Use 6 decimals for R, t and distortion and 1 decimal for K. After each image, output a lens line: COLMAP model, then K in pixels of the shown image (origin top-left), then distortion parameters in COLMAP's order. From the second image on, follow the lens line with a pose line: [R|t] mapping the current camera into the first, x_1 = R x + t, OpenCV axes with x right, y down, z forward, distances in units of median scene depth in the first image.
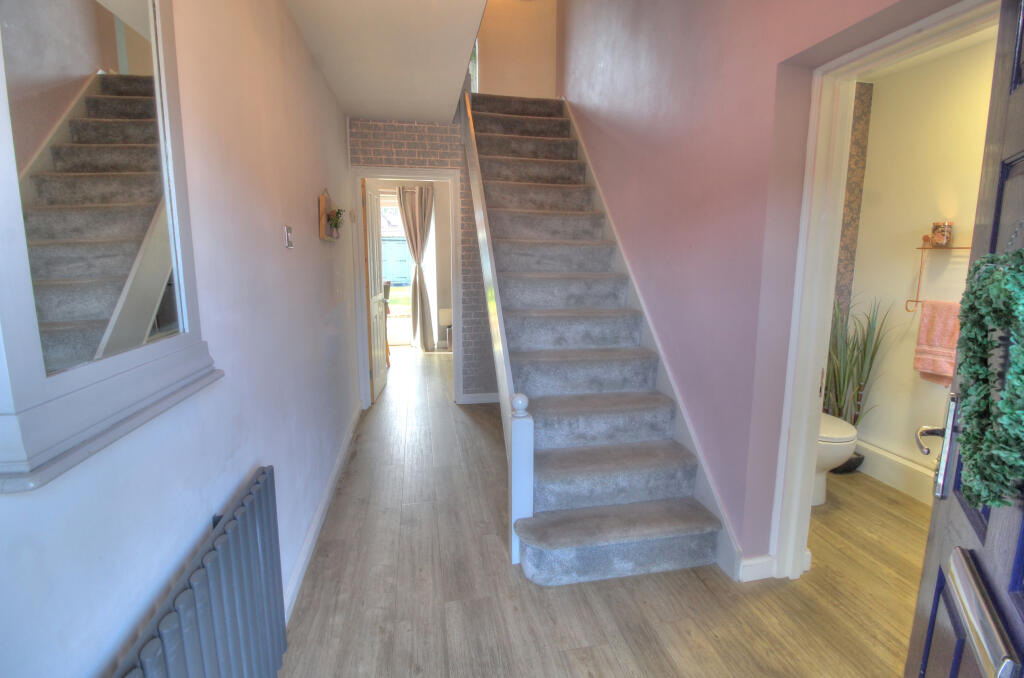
lens RADIAL K [[478.2, 0, 516.1], [0, 478.2, 333.5], [0, 0, 1]] dist [-0.009258, -0.007441]
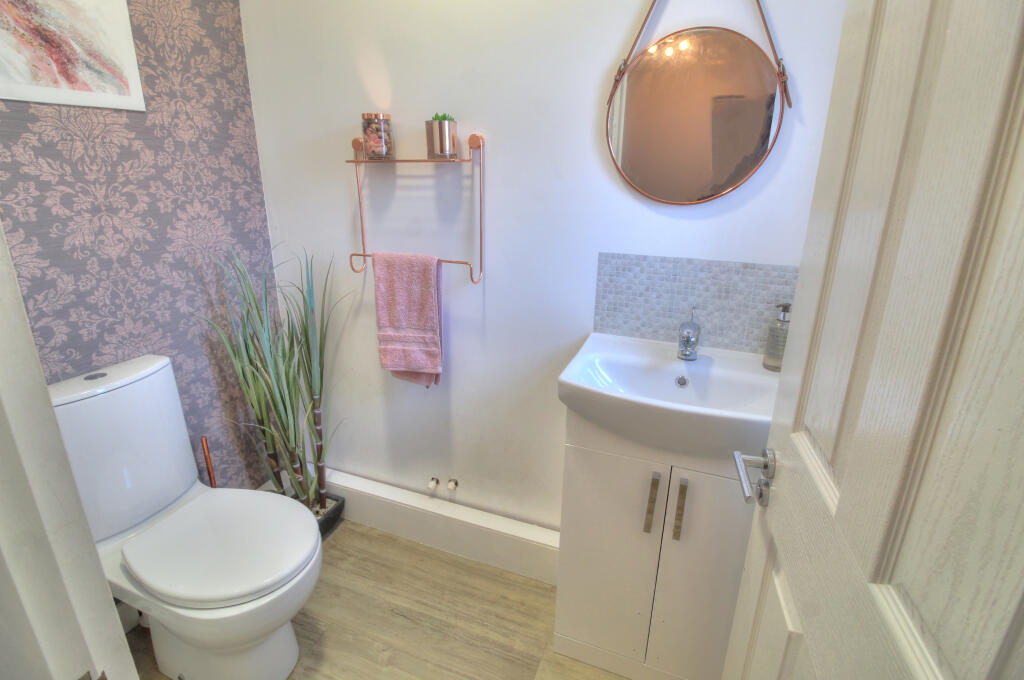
lens RADIAL K [[478.2, 0, 509.6], [0, 478.2, 335.0], [0, 0, 1]] dist [-0.009258, -0.007441]
pose [[0.543867, -0.247951, 0.801704, 0.448247], [0.126749, 0.968663, 0.213603, -0.076331], [-0.829544, -0.014557, 0.558251, 0.521046]]
